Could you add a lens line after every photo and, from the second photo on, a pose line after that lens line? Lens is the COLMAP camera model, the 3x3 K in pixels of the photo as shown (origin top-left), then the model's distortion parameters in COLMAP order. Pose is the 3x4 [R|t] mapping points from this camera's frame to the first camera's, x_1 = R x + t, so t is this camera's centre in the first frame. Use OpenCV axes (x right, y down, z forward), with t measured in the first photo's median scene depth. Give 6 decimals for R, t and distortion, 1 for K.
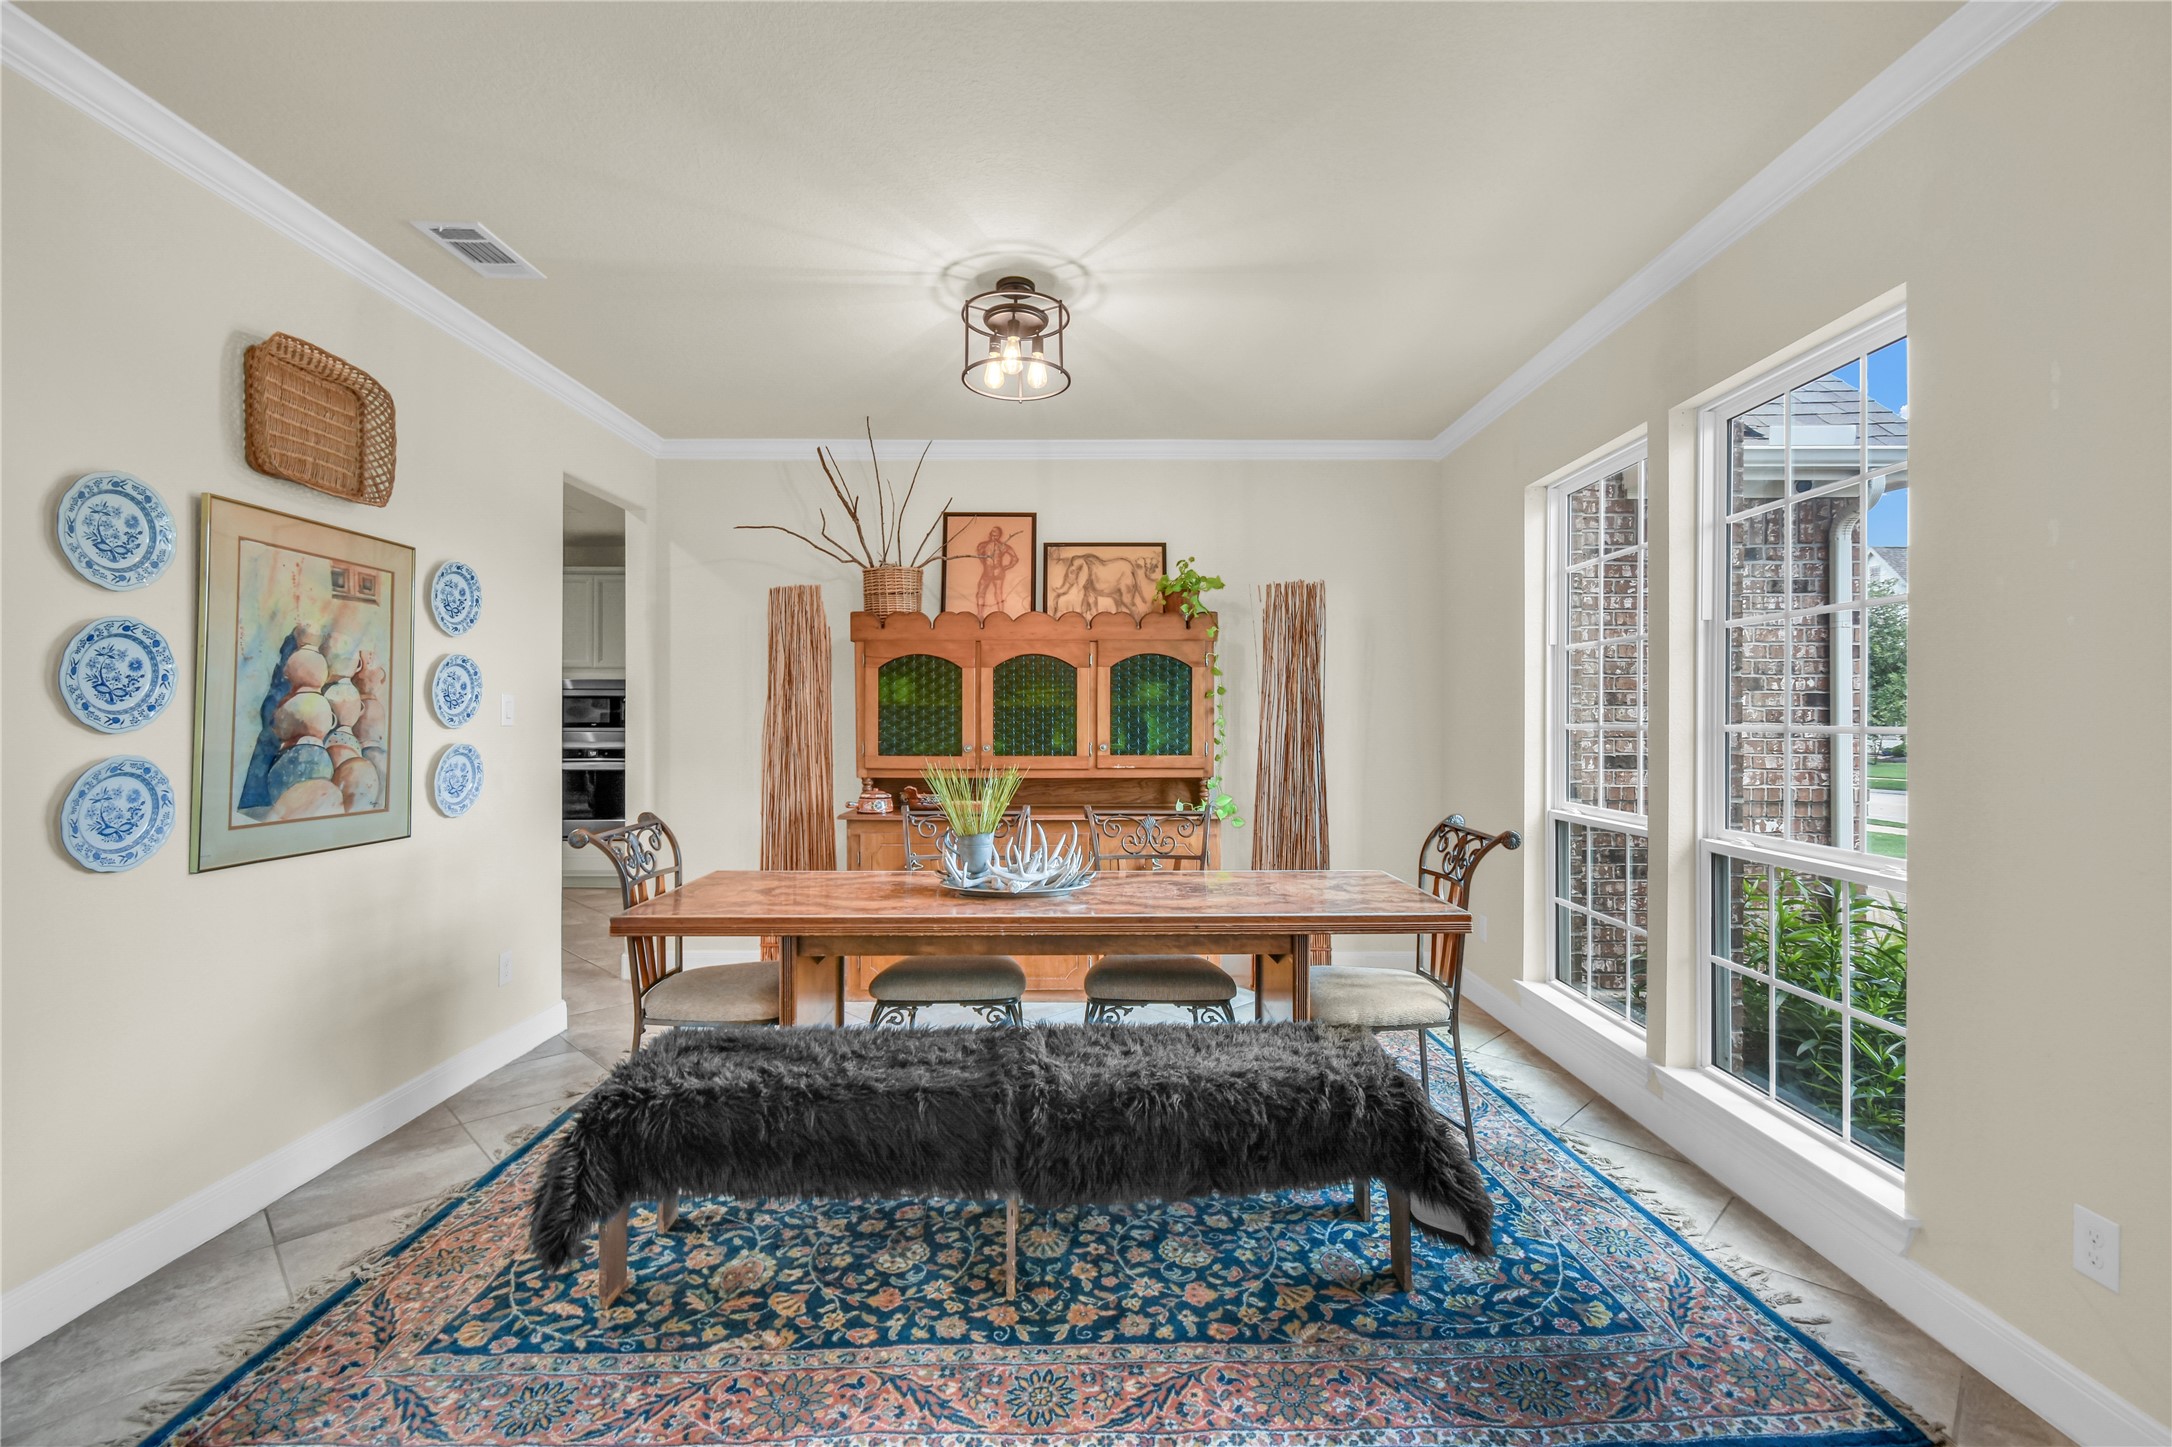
lens RADIAL K [[966.9, 0, 1086.6], [0, 966.9, 721.0], [0, 0, 1]] dist [0.013435, -0.006838]
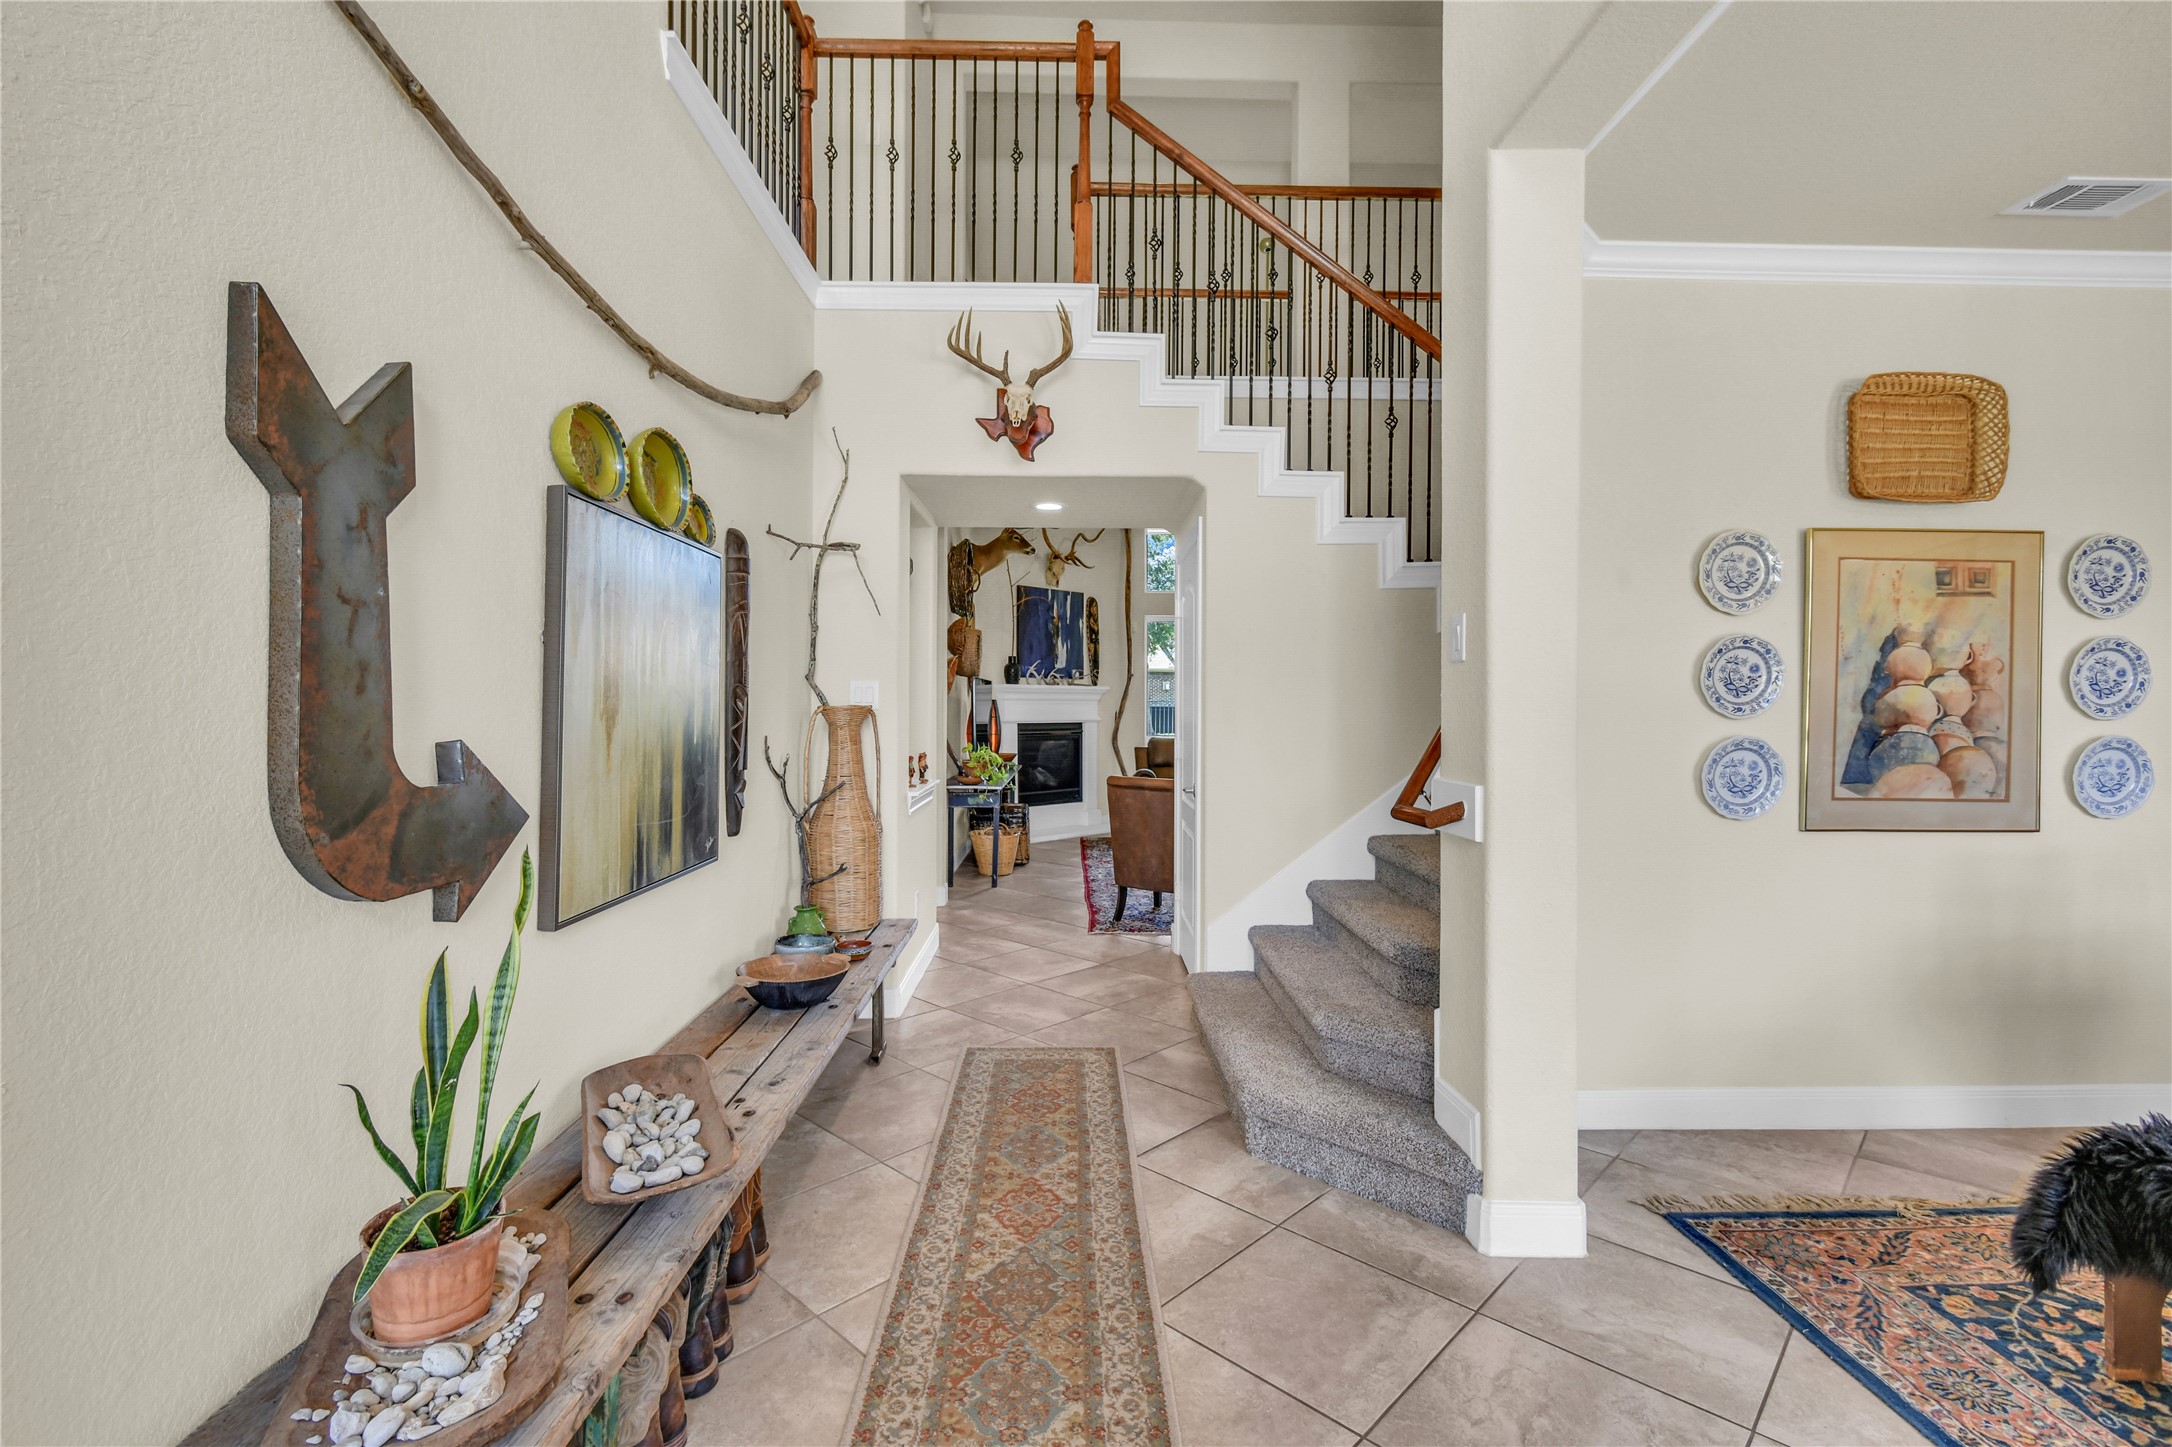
lens RADIAL K [[977.8, 0, 1092.8], [0, 977.8, 716.8], [0, 0, 1]] dist [0.013252, -0.006967]
pose [[0.023639, 0.008136, -0.999687, 0.320887], [-0.004975, 0.999955, 0.008021, 0.002644], [0.999708, 0.004784, 0.023678, 0.047123]]
